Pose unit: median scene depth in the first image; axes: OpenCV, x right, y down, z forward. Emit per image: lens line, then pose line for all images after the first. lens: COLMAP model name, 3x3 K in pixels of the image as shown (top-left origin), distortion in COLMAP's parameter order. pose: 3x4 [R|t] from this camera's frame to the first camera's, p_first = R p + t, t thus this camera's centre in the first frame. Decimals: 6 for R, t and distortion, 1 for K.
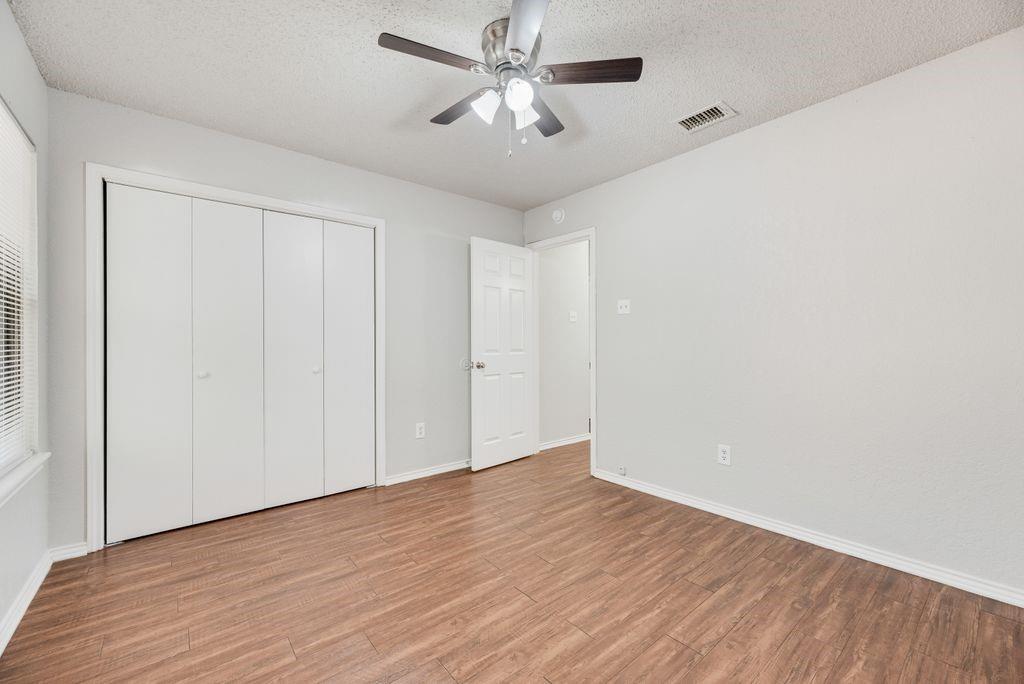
lens RADIAL K [[412.6, 0, 511.5], [0, 412.6, 343.6], [0, 0, 1]] dist [0.000996, 0.000093]
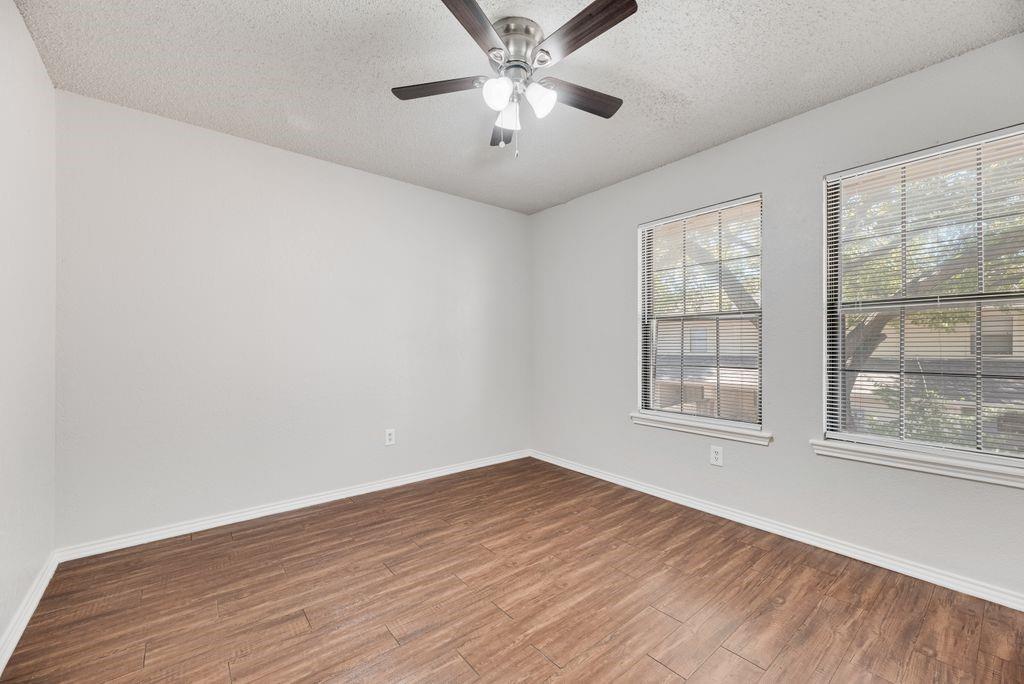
lens RADIAL K [[412.6, 0, 512.1], [0, 412.6, 344.0], [0, 0, 1]] dist [0.000996, 0.000093]
pose [[-0.999964, 0.002132, 0.008212, -0.000047], [0.002103, 0.999991, -0.003613, -0.002314], [-0.008220, -0.003596, -0.999960, 2.079548]]
